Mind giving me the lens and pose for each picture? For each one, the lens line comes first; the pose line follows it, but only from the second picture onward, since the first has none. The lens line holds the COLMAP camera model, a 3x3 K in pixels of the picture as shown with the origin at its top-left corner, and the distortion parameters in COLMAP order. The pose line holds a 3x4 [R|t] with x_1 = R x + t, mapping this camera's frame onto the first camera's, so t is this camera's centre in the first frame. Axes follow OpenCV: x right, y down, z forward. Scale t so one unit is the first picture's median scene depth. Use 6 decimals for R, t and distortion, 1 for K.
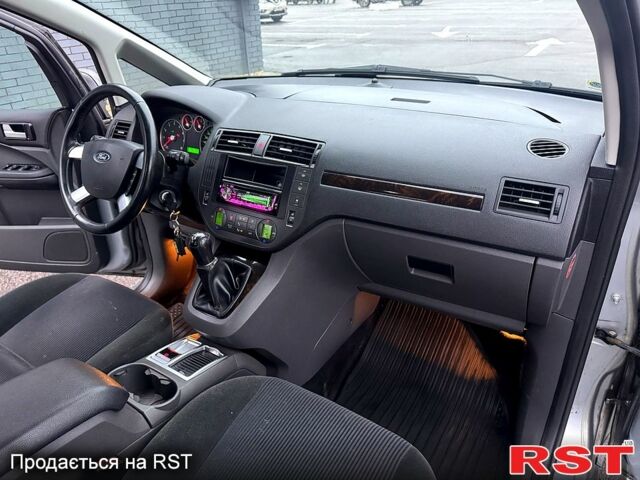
lens RADIAL K [[455.1, 0, 317.0], [0, 455.1, 244.4], [0, 0, 1]] dist [0.021152, -0.024865]
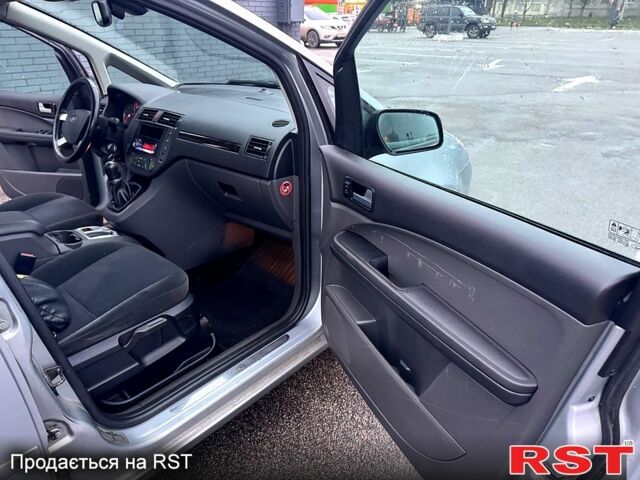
lens RADIAL K [[455.1, 0, 321.3], [0, 455.1, 242.5], [0, 0, 1]] dist [0.021152, -0.024865]
pose [[0.987894, 0.101448, -0.117359, 0.724782], [-0.107042, 0.993351, -0.042372, 0.252635], [0.112280, 0.054421, 0.992185, -0.596083]]
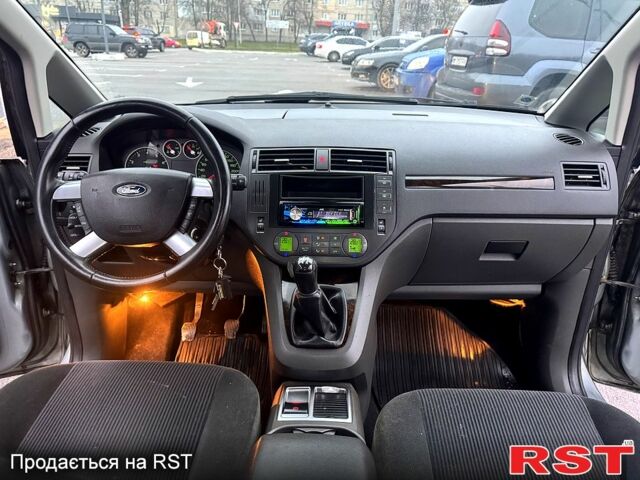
lens RADIAL K [[455.1, 0, 313.8], [0, 455.1, 242.6], [0, 0, 1]] dist [0.021152, -0.024865]
pose [[0.851854, -0.153674, 0.500728, -0.627019], [0.204627, 0.977659, -0.048074, -0.006402], [-0.482153, 0.143415, 0.864269, 0.208600]]
